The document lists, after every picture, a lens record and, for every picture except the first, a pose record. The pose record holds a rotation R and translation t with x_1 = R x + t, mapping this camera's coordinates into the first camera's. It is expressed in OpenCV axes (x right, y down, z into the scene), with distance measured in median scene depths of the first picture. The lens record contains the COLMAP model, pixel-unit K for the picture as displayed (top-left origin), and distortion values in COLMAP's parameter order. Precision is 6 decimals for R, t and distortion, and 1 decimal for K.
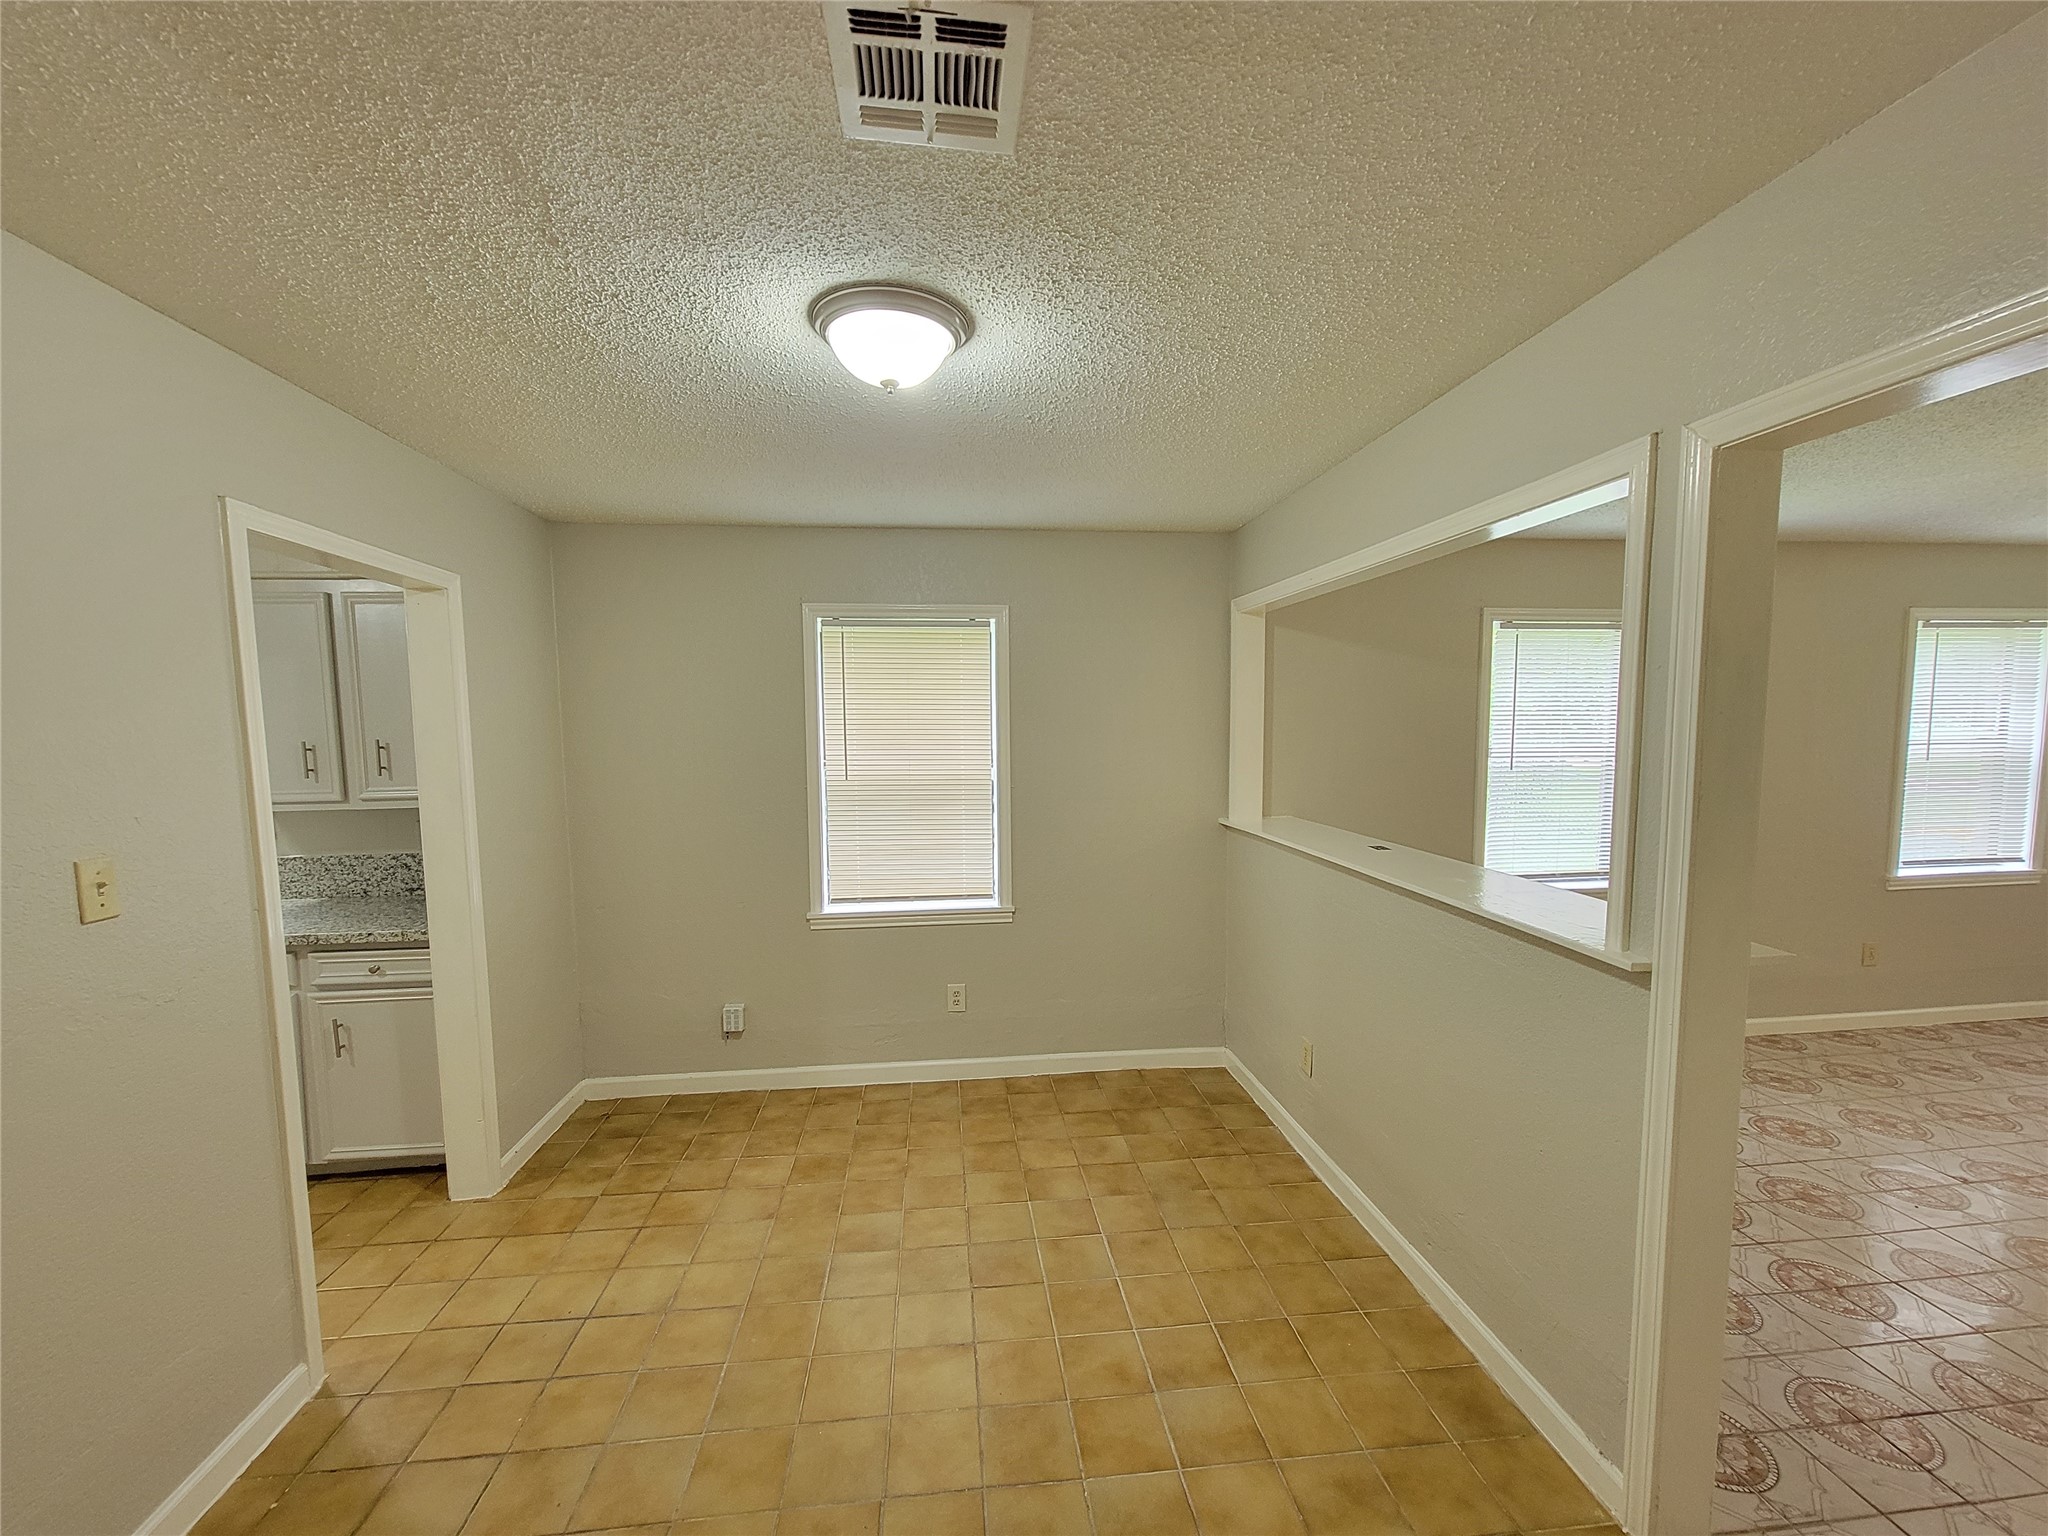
lens RADIAL K [[831.5, 0, 1006.9], [0, 831.5, 800.5], [0, 0, 1]] dist [0.003584, -0.002672]
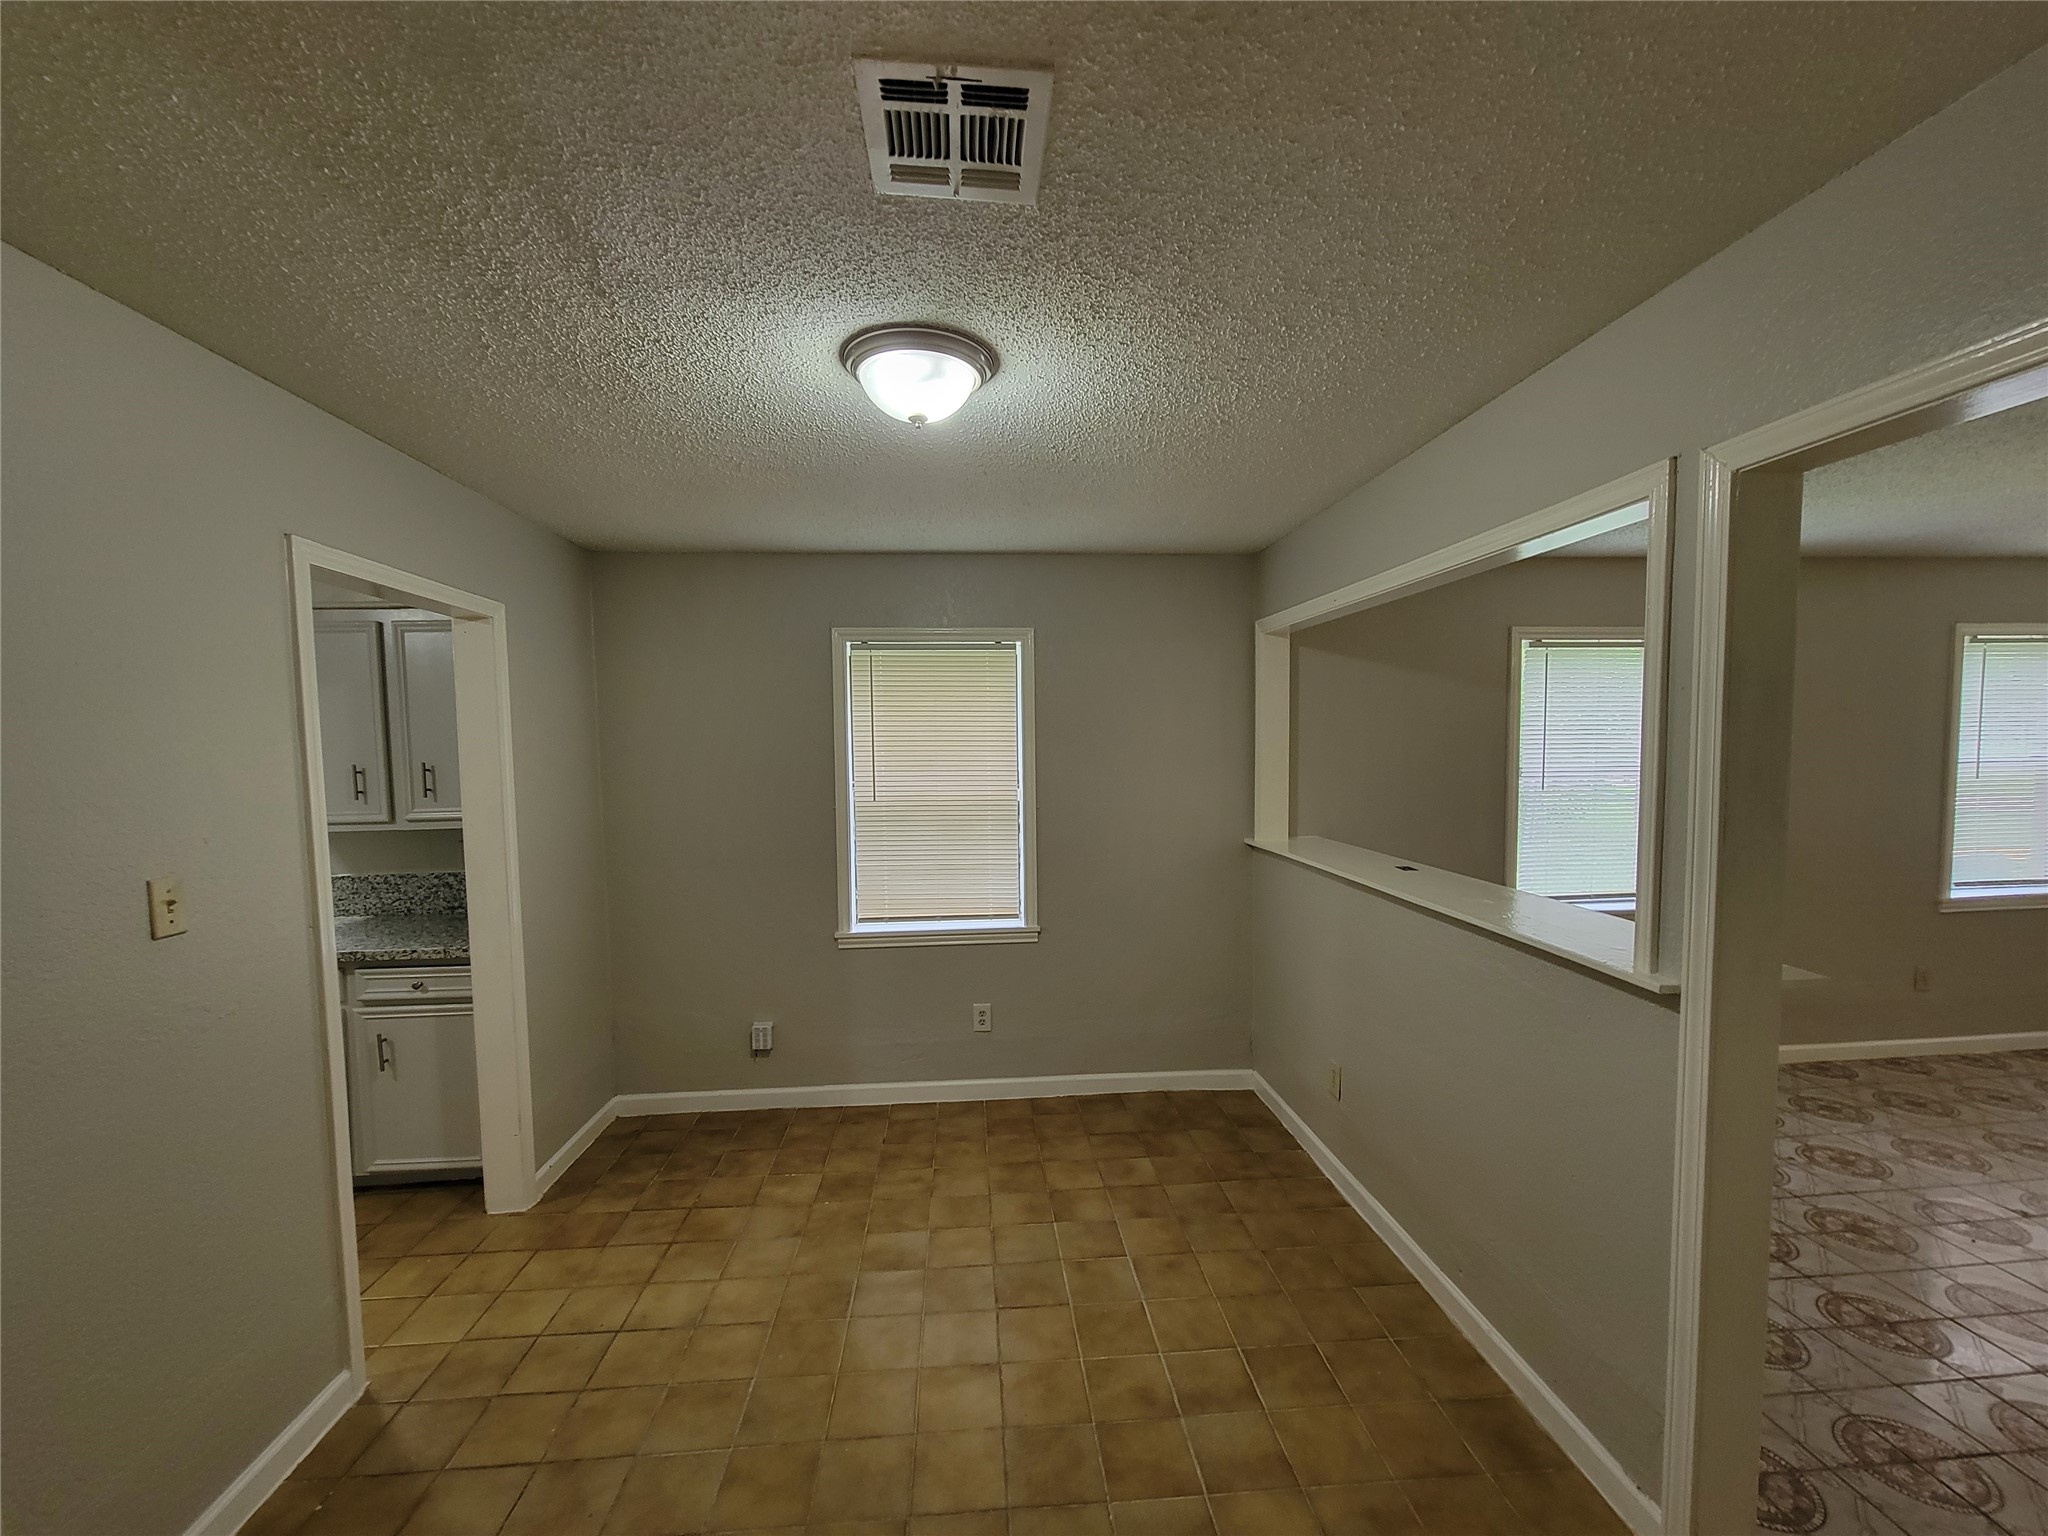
lens RADIAL K [[831.5, 0, 1007.1], [0, 831.5, 798.5], [0, 0, 1]] dist [0.003584, -0.002672]
pose [[0.999505, -0.001369, -0.031430, 0.002276], [0.000542, 0.999653, -0.026318, -0.001185], [0.031455, 0.026287, 0.999159, -0.017120]]
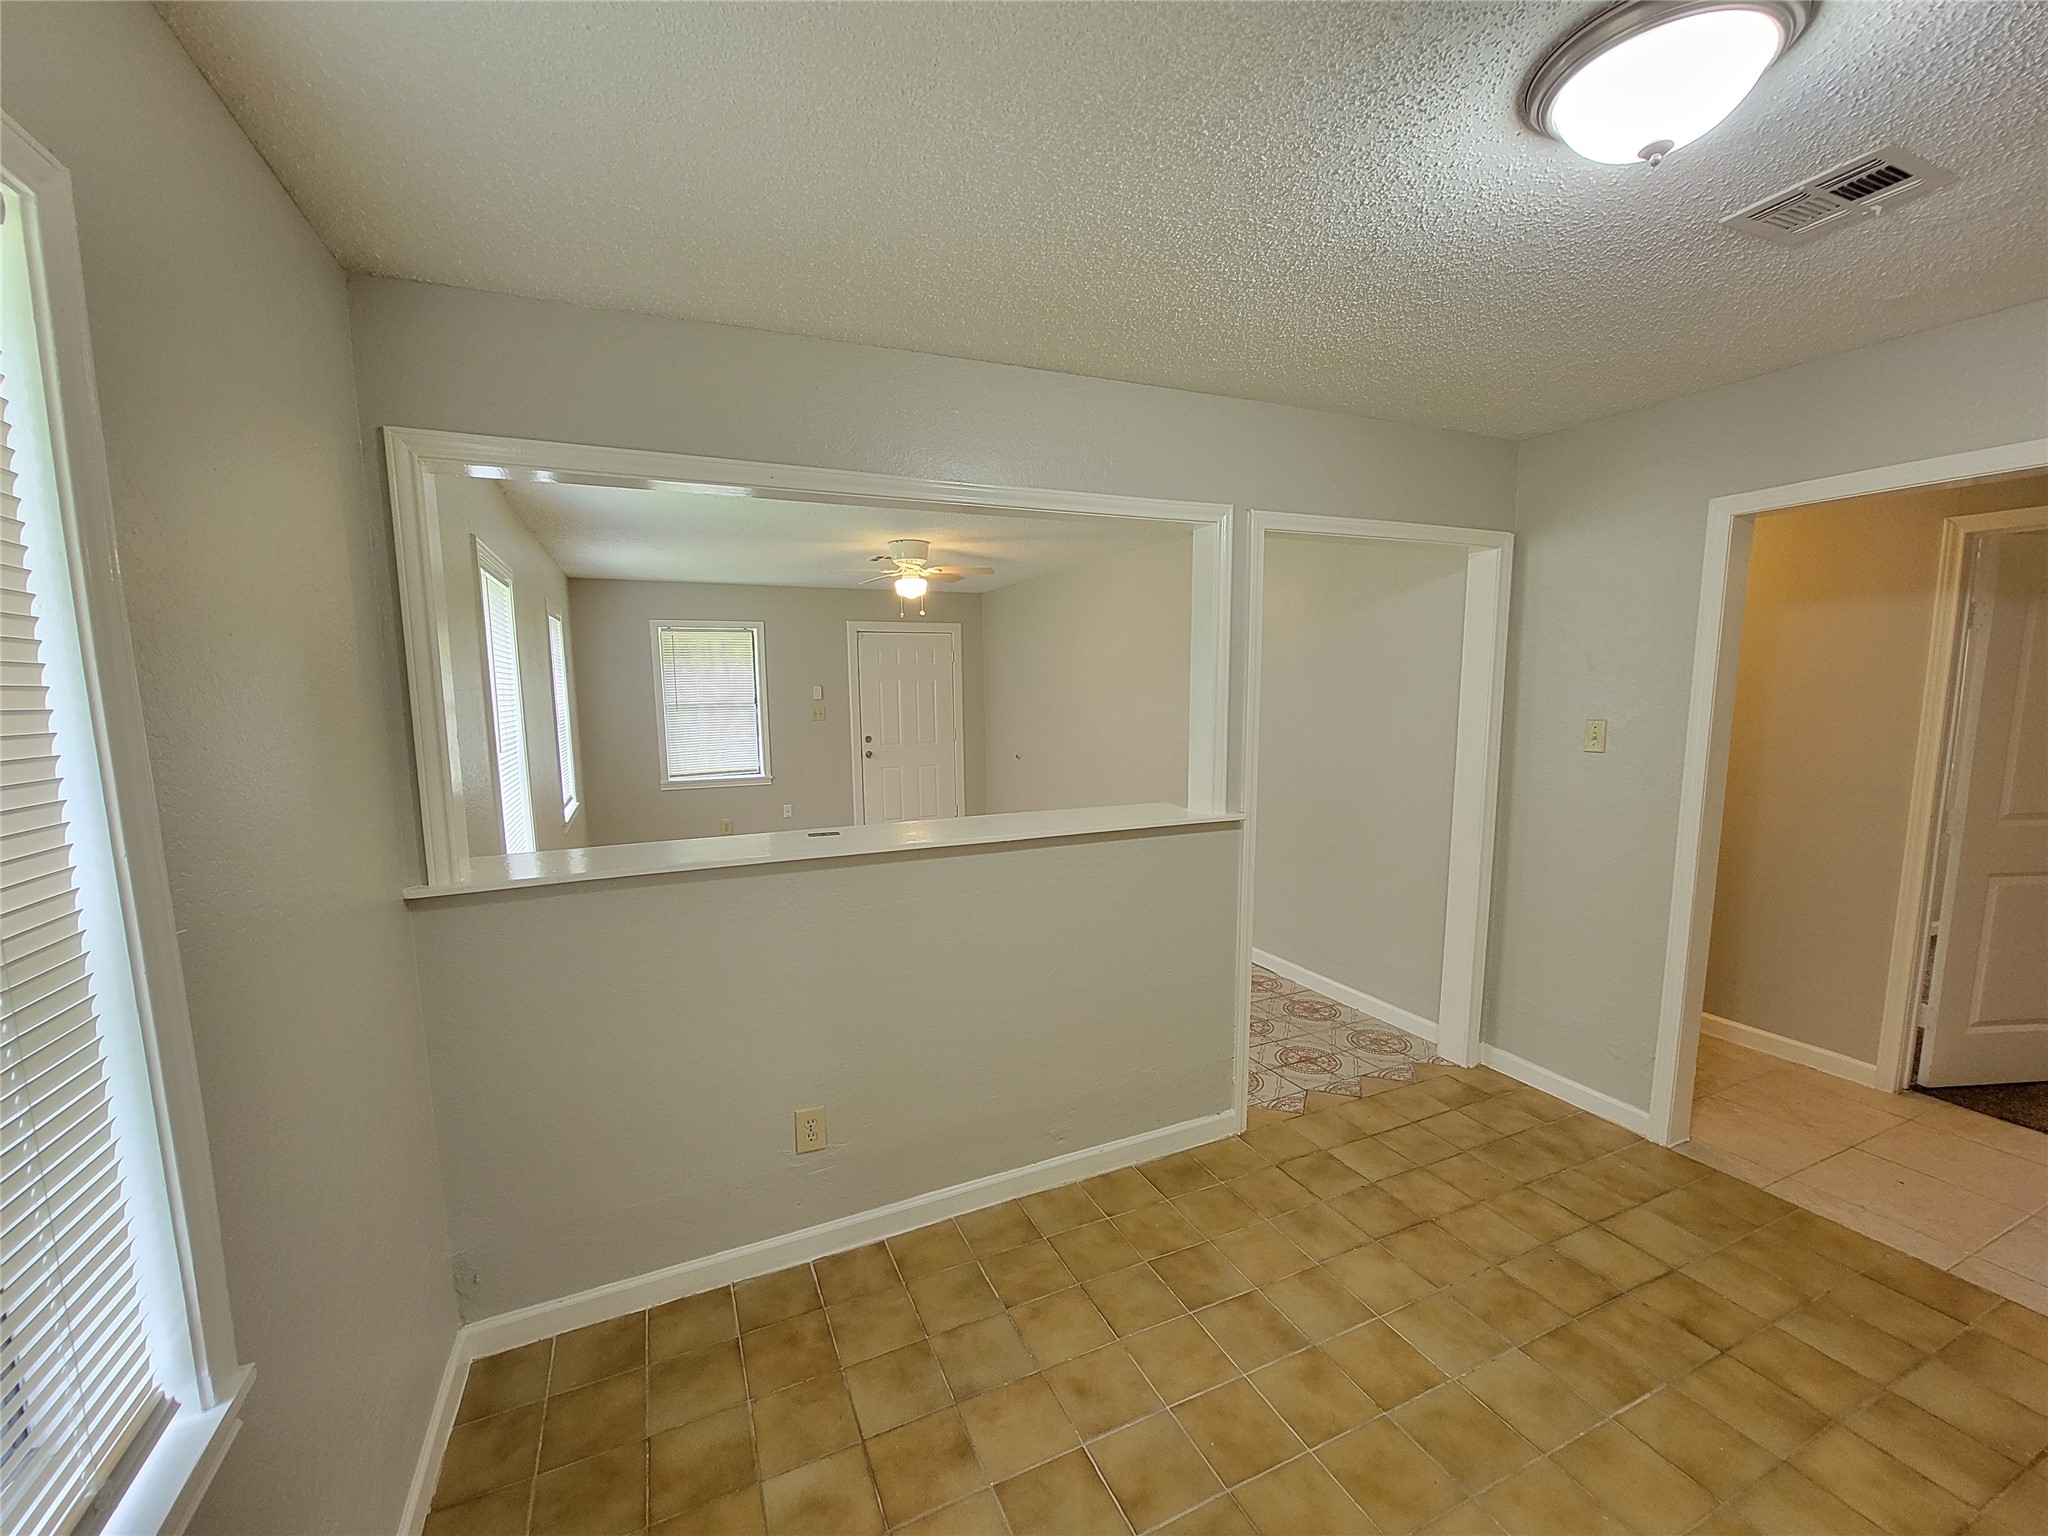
lens RADIAL K [[831.5, 0, 1017.1], [0, 831.5, 800.7], [0, 0, 1]] dist [0.003584, -0.002672]
pose [[-0.320996, -0.121117, 0.939304, -0.510323], [0.103663, 0.981337, 0.161963, -0.124355], [-0.941390, 0.149360, -0.302450, 1.366986]]
